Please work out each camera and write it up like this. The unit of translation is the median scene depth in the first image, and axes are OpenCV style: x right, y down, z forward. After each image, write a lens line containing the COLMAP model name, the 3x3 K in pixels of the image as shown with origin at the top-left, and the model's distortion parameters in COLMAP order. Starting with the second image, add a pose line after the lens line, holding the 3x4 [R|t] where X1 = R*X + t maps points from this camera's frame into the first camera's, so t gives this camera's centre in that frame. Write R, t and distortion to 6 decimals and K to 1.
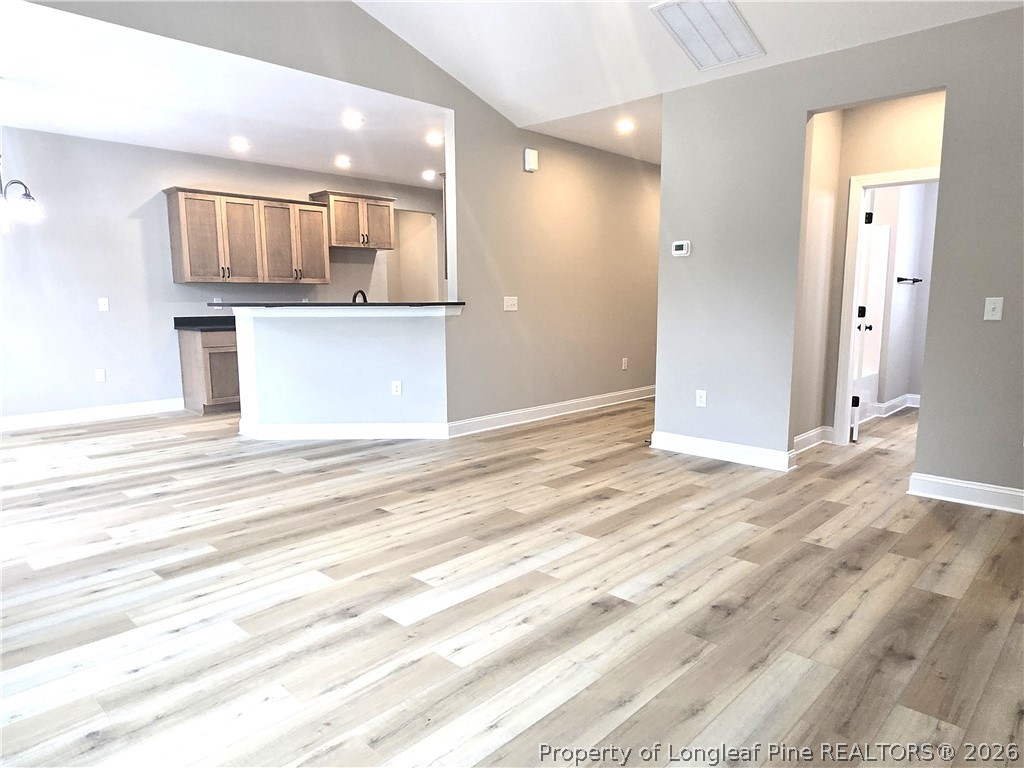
lens RADIAL K [[659.6, 0, 521.9], [0, 659.6, 389.1], [0, 0, 1]] dist [-0.000794, 0.001172]
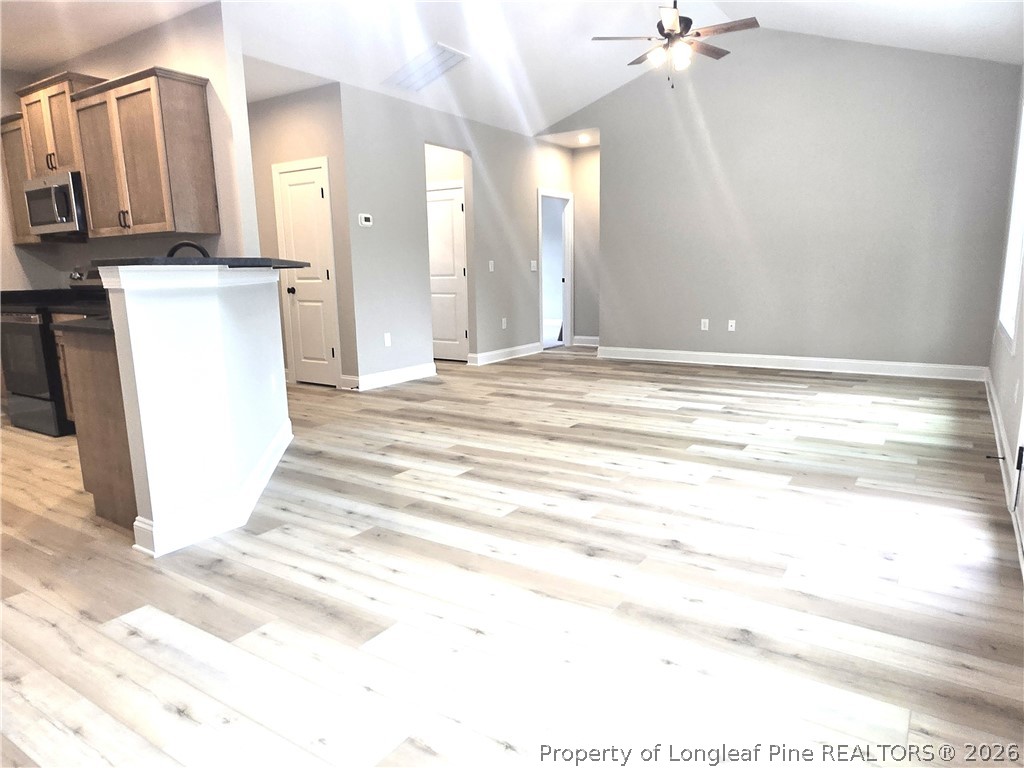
lens RADIAL K [[659.6, 0, 521.9], [0, 659.6, 389.1], [0, 0, 1]] dist [-0.000794, 0.001172]
pose [[-0.177091, -0.170291, 0.969350, -1.236239], [0.151339, 0.968492, 0.197789, -0.128275], [-0.972489, 0.181727, -0.145739, 1.126558]]
